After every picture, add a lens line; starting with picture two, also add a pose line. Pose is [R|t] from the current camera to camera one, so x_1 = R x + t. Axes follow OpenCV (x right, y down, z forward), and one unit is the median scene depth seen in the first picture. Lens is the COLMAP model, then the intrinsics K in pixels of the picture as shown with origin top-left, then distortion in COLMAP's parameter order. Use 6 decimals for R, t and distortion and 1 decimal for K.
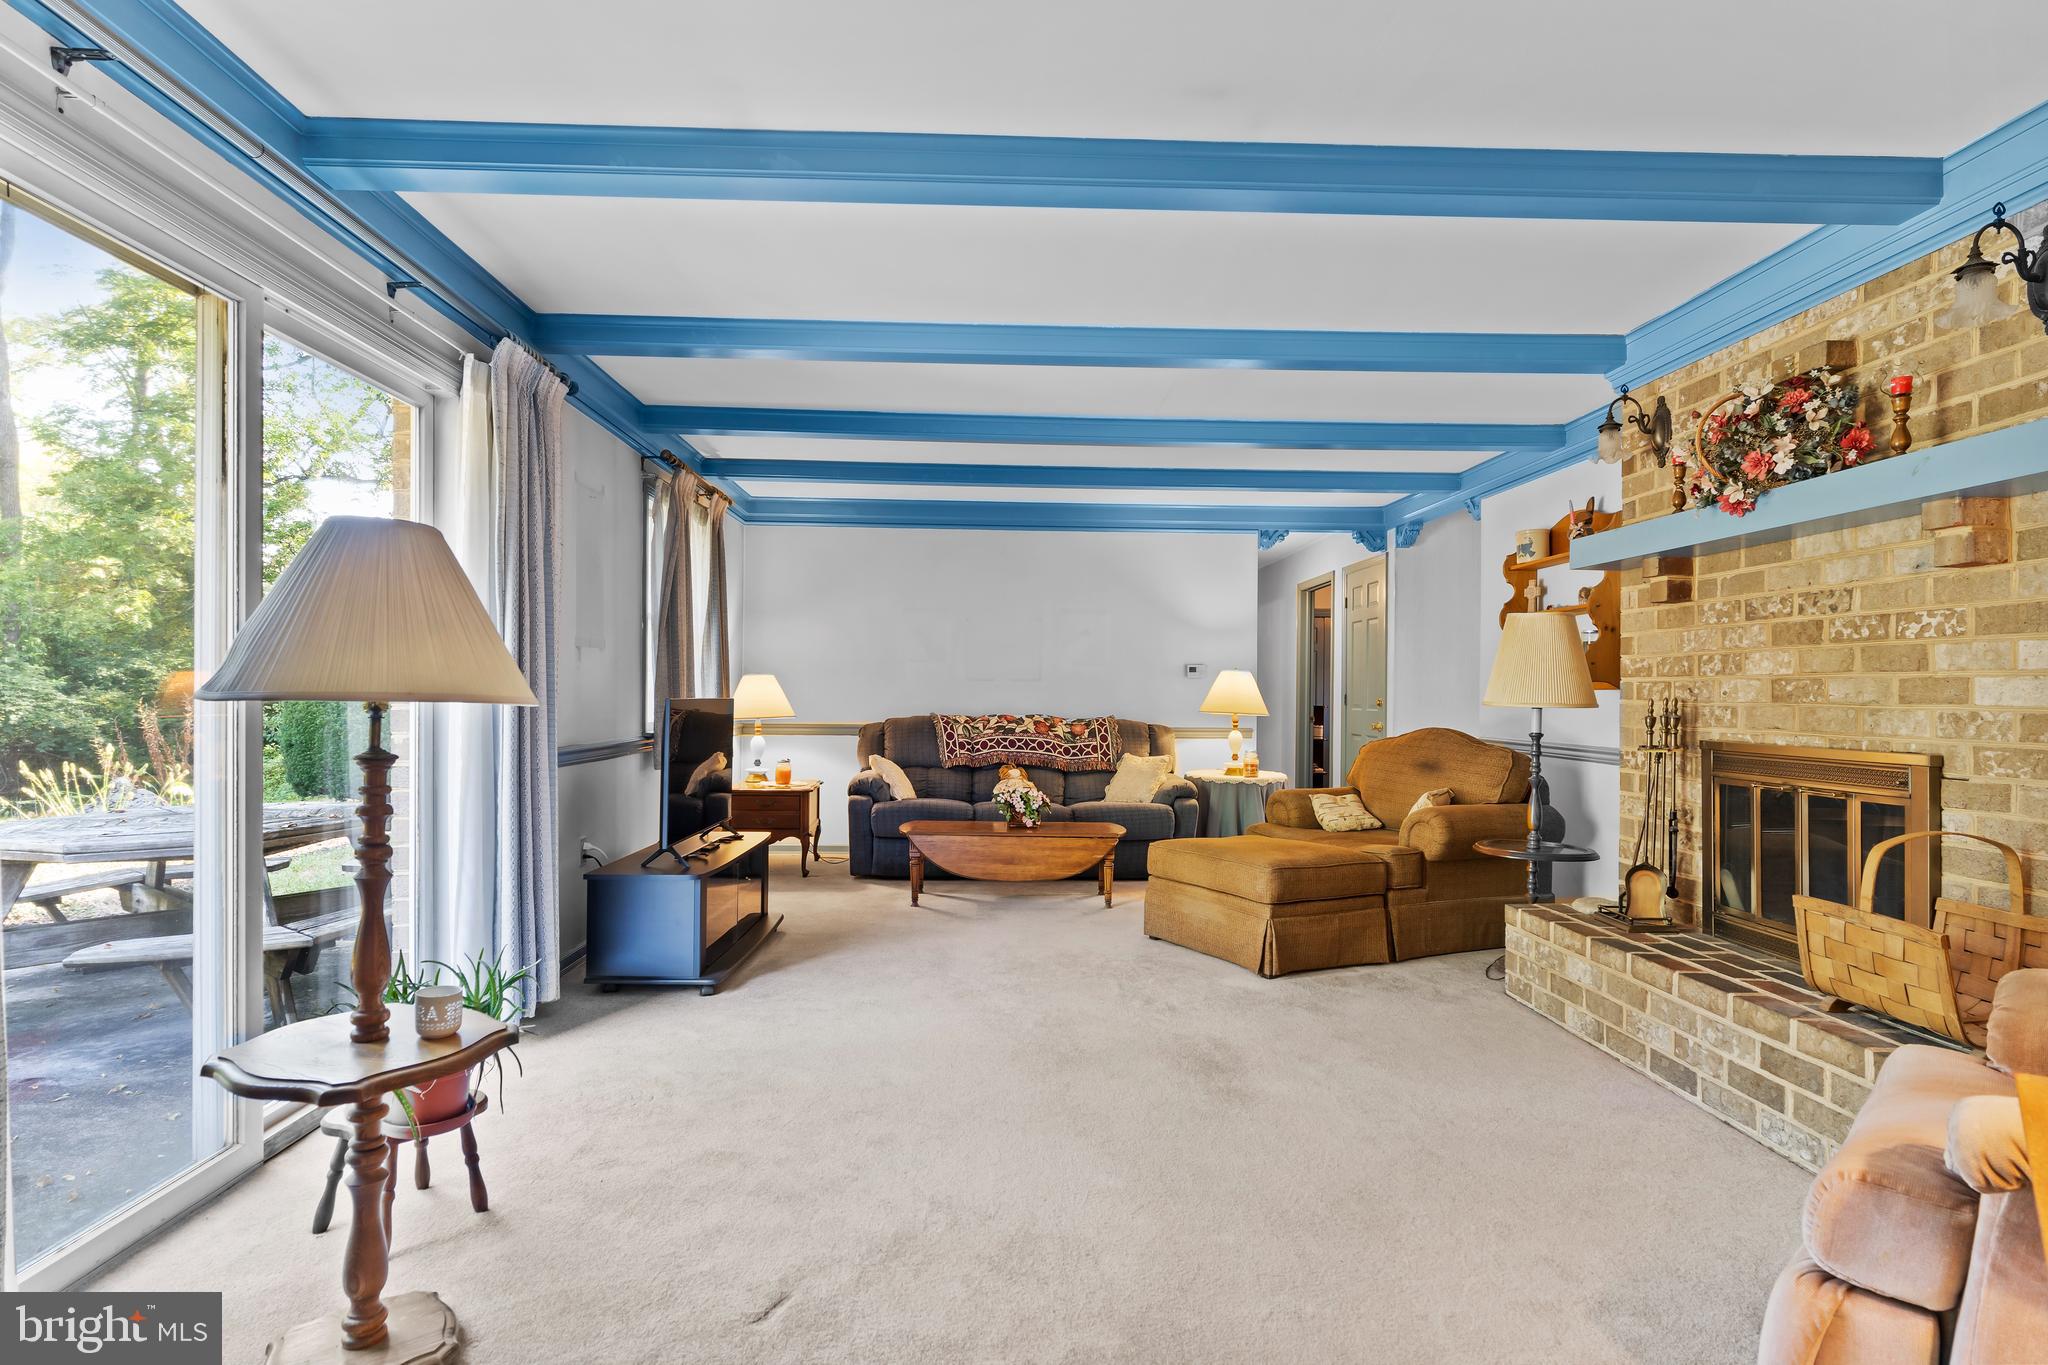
lens RADIAL K [[1059.2, 0, 1014.9], [0, 1059.2, 682.2], [0, 0, 1]] dist [-0.011519, 0.007997]
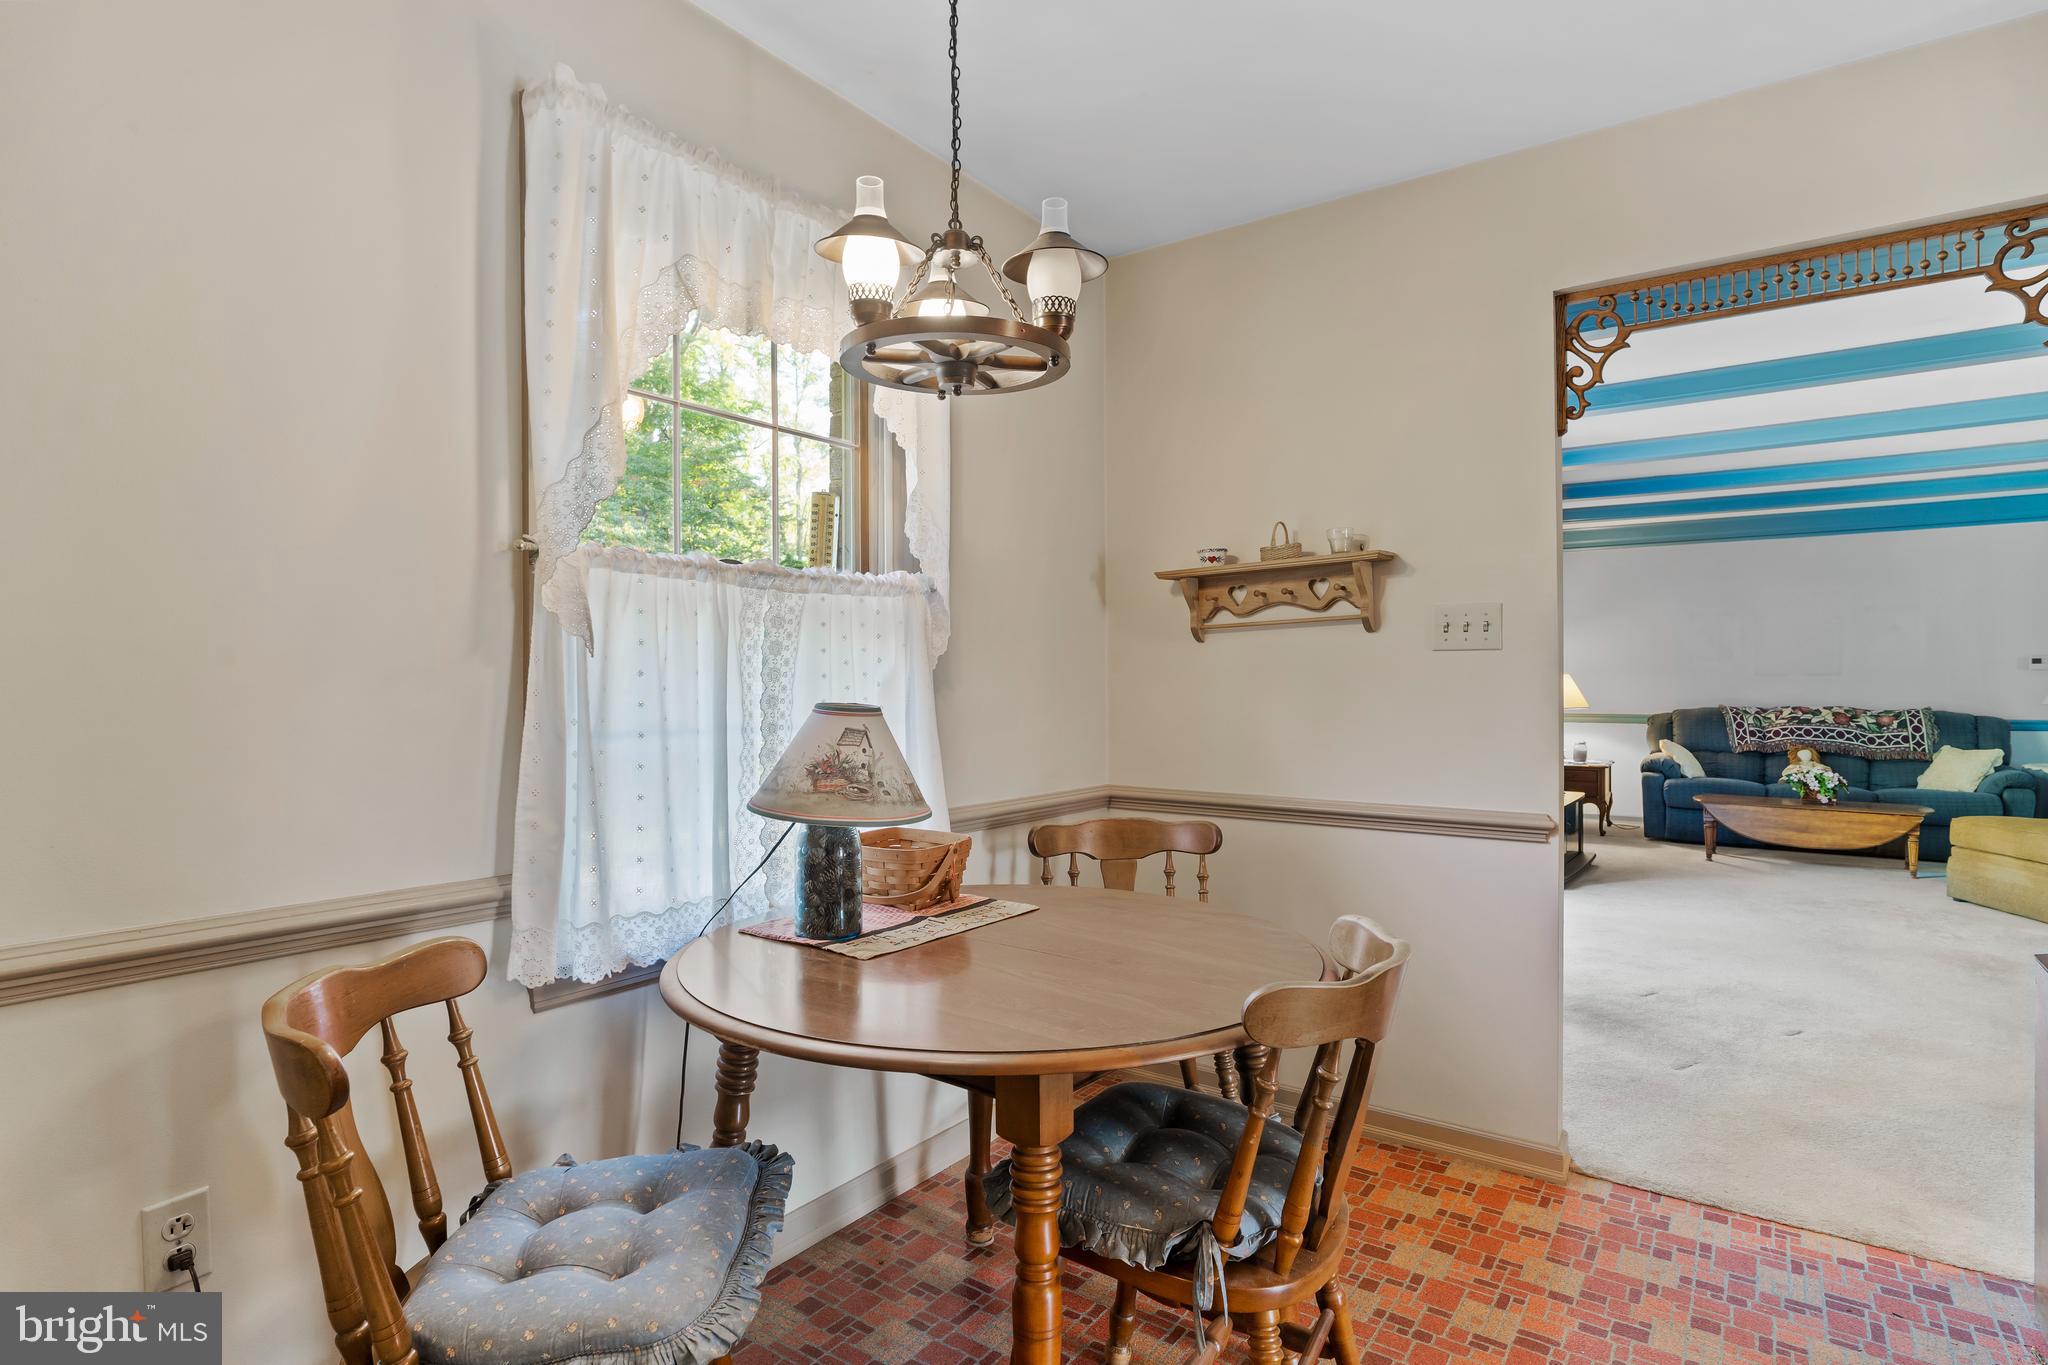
lens RADIAL K [[1059.2, 0, 1014.9], [0, 1059.2, 682.2], [0, 0, 1]] dist [-0.011519, 0.007997]
pose [[0.791754, -0.012756, -0.610707, 0.016959], [0.018879, 0.999815, 0.003592, -0.015636], [0.610548, -0.014374, 0.791849, -0.412958]]
